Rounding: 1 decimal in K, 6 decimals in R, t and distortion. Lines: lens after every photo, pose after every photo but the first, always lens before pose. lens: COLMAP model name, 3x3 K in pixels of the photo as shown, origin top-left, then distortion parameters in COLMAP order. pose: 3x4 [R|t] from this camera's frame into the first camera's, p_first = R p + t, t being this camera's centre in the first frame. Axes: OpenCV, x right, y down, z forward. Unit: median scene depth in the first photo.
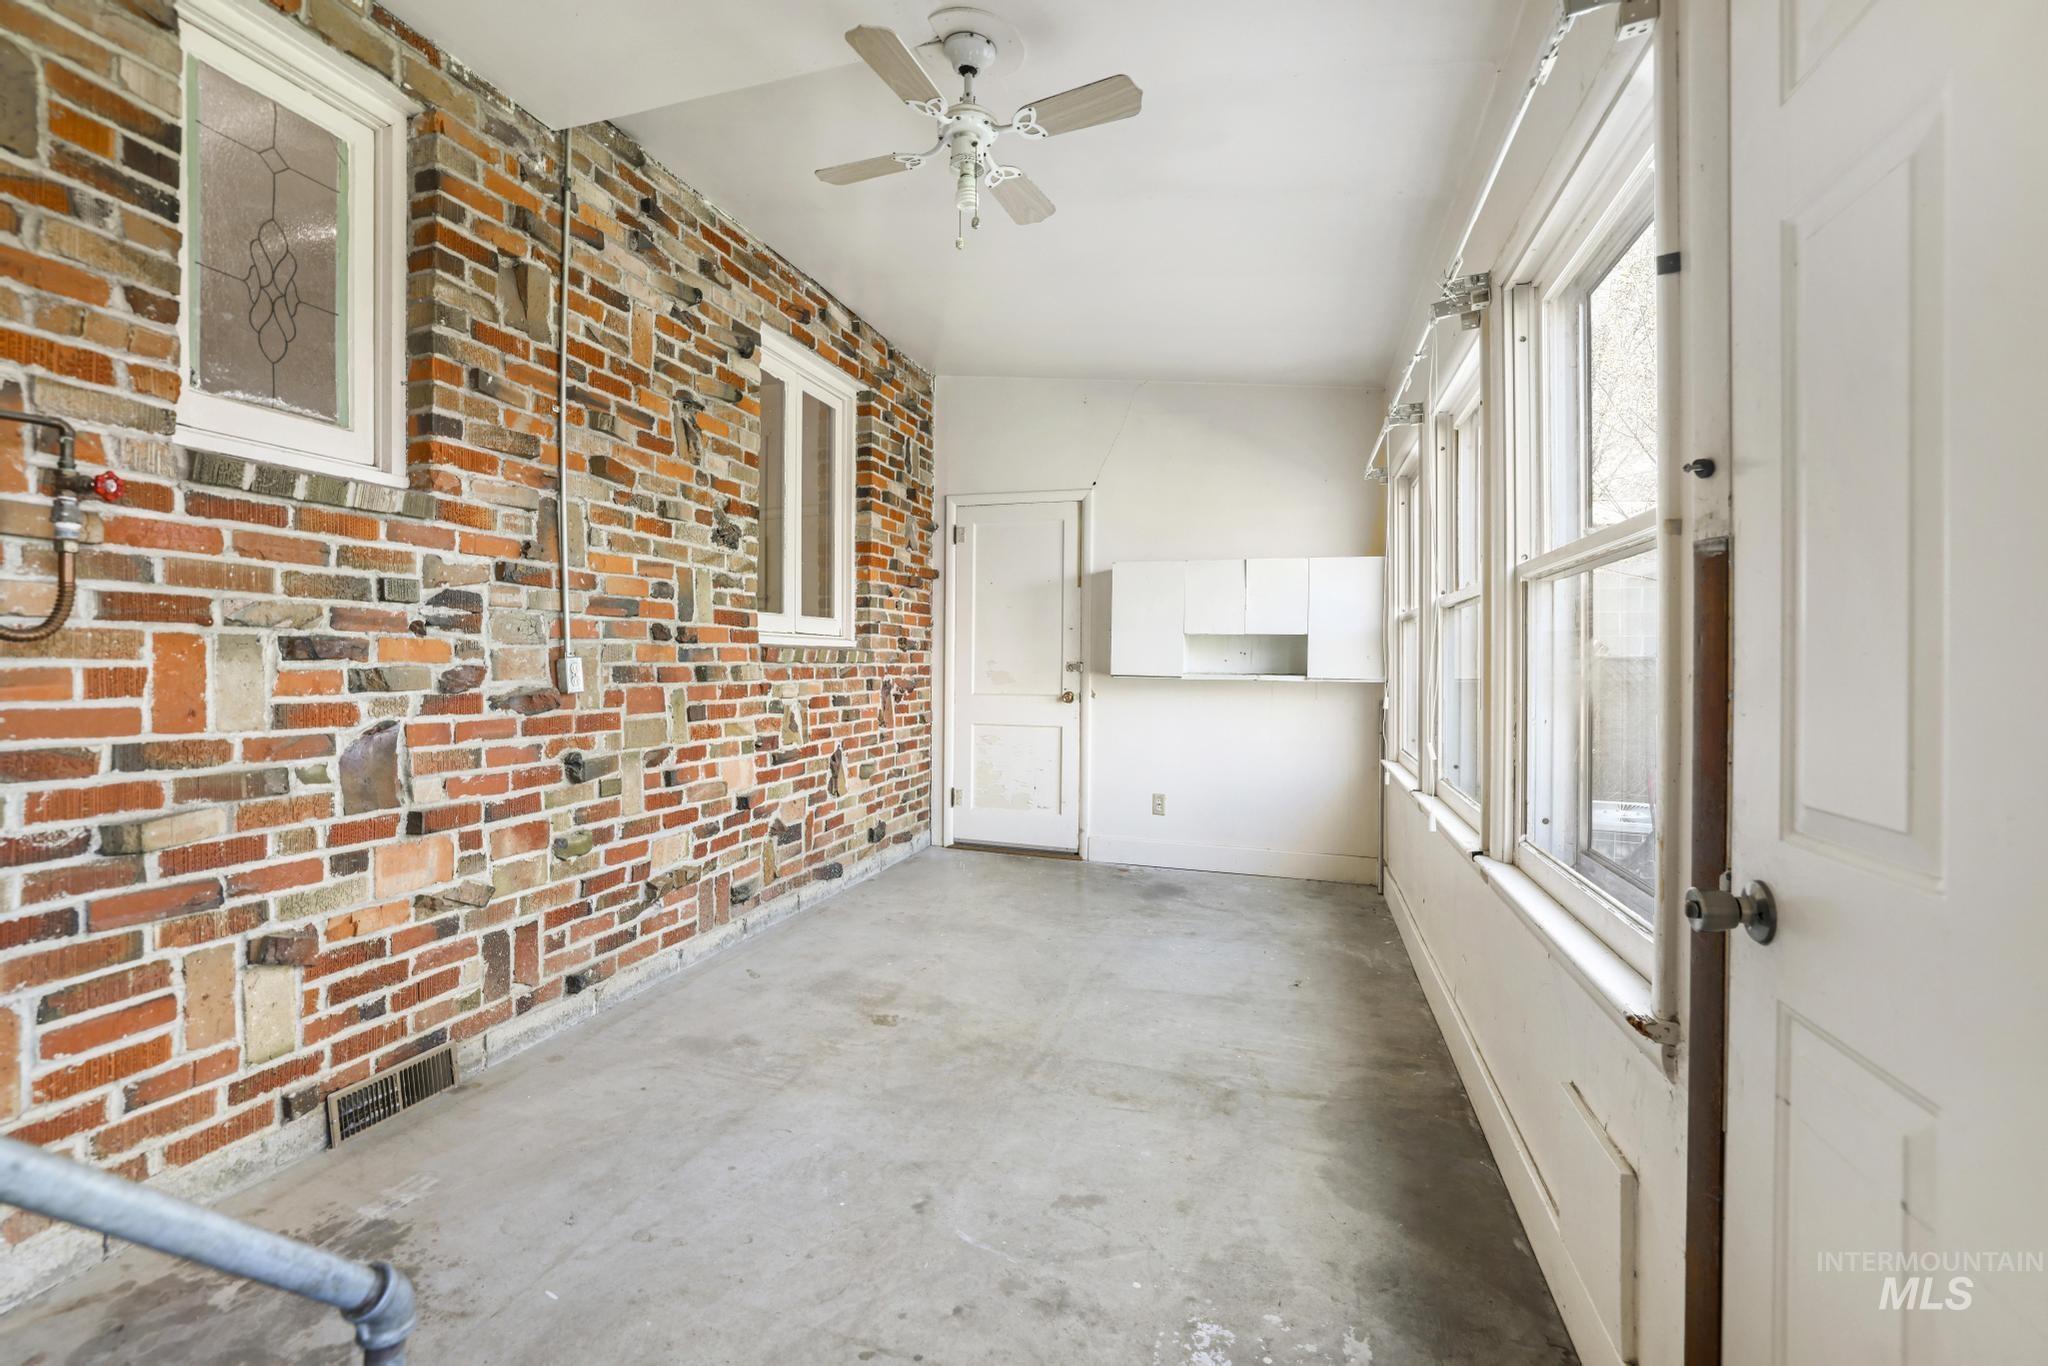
lens RADIAL K [[910.4, 0, 1018.8], [0, 910.4, 669.0], [0, 0, 1]] dist [-0.012455, 0.000043]
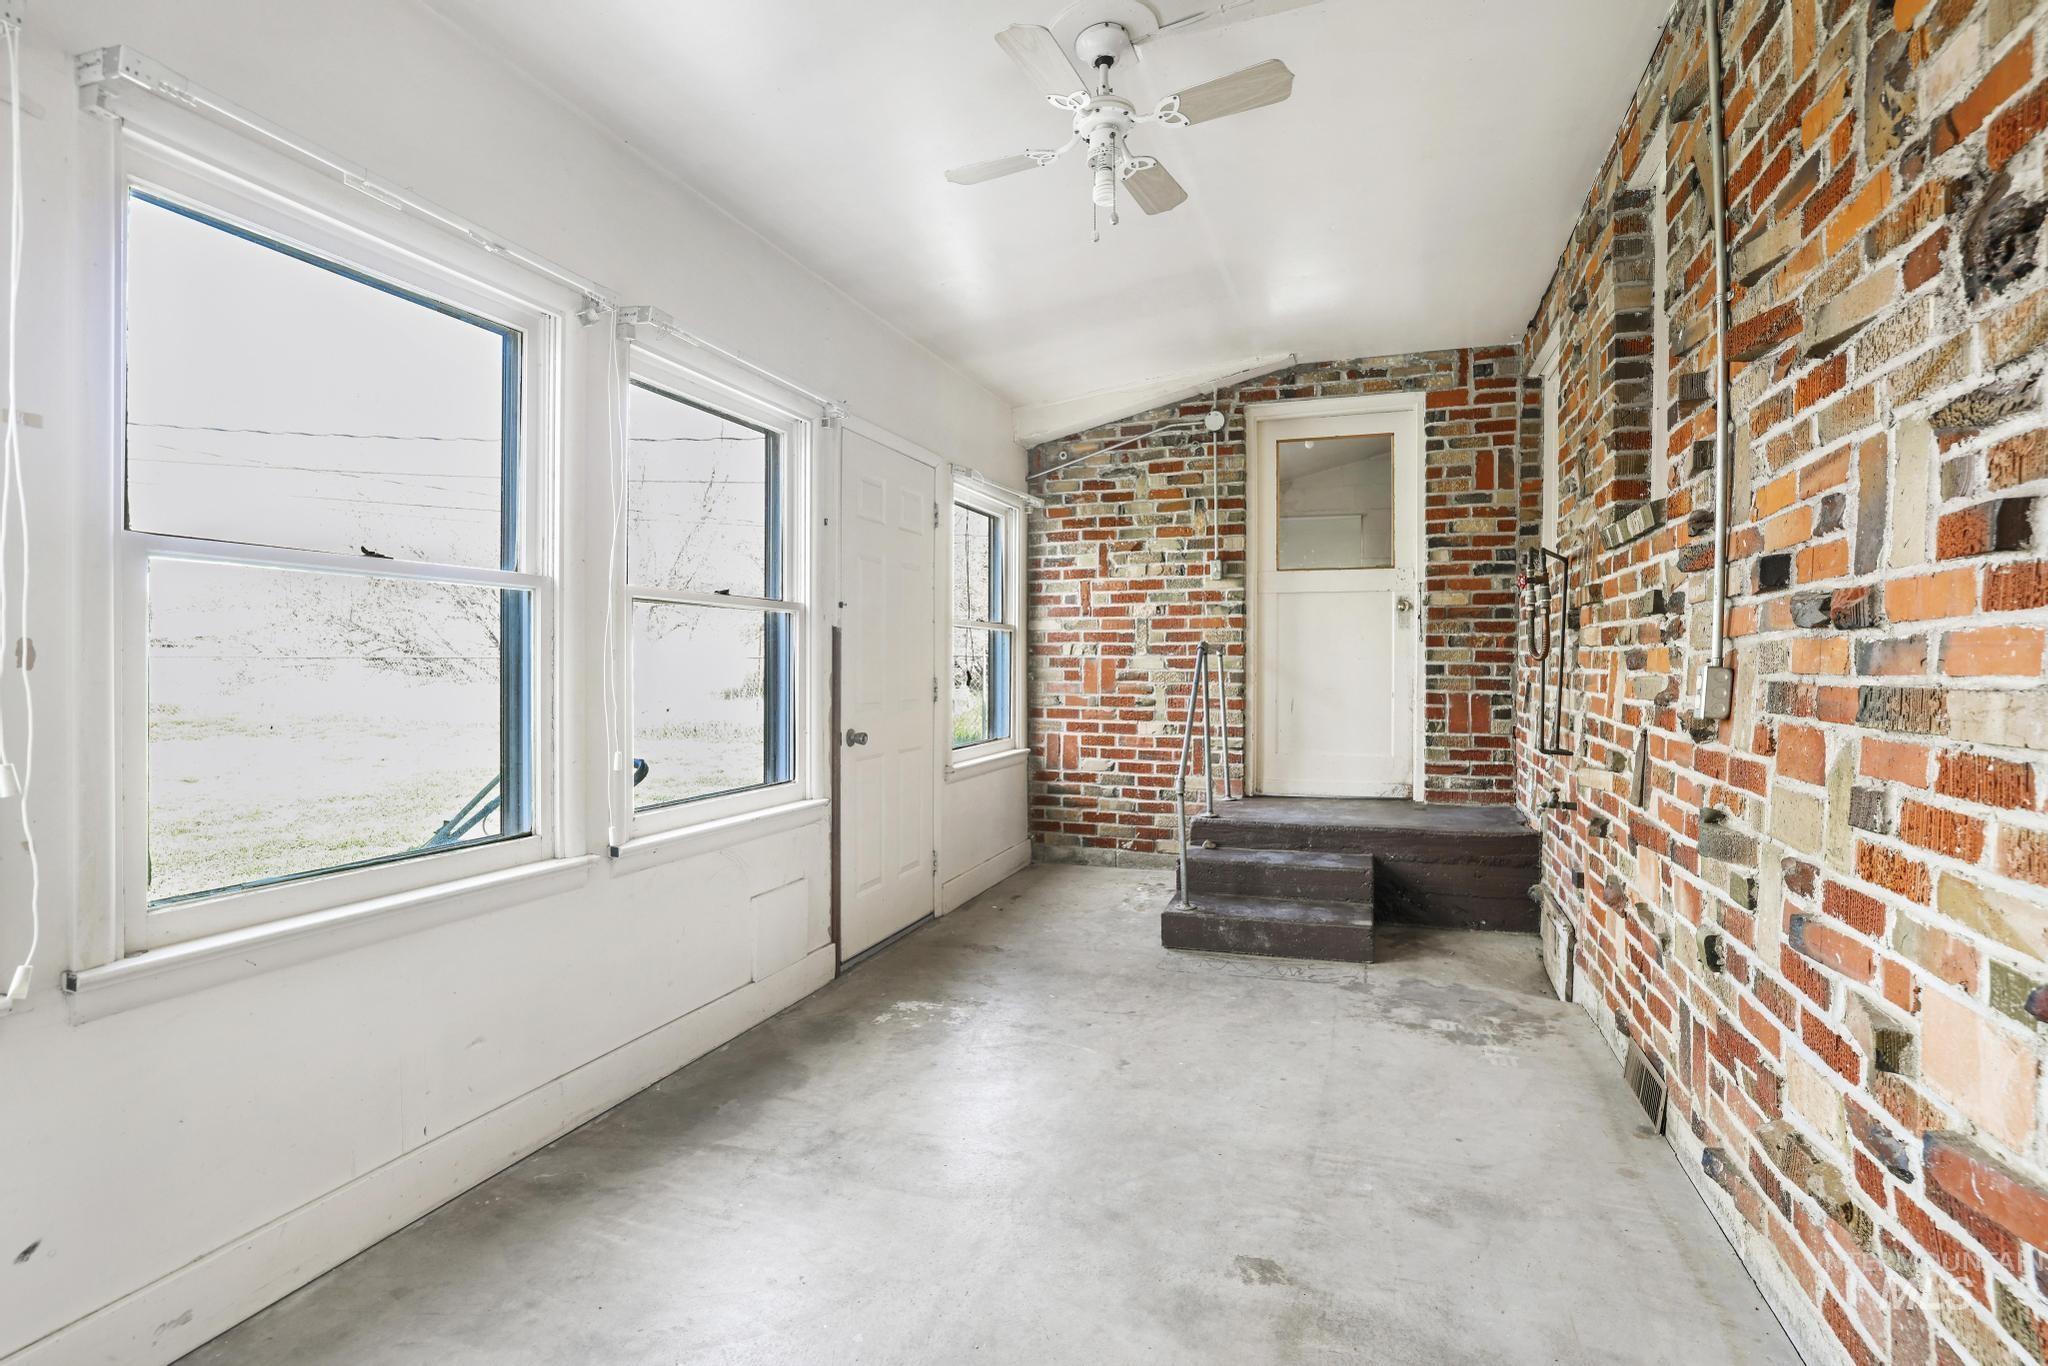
lens RADIAL K [[910.4, 0, 1025.1], [0, 910.4, 672.2], [0, 0, 1]] dist [-0.012455, 0.000043]
pose [[-0.998050, -0.005424, 0.062190, -0.030413], [-0.004529, 0.999884, 0.014523, -0.016380], [-0.062262, 0.014213, -0.997959, 1.746641]]
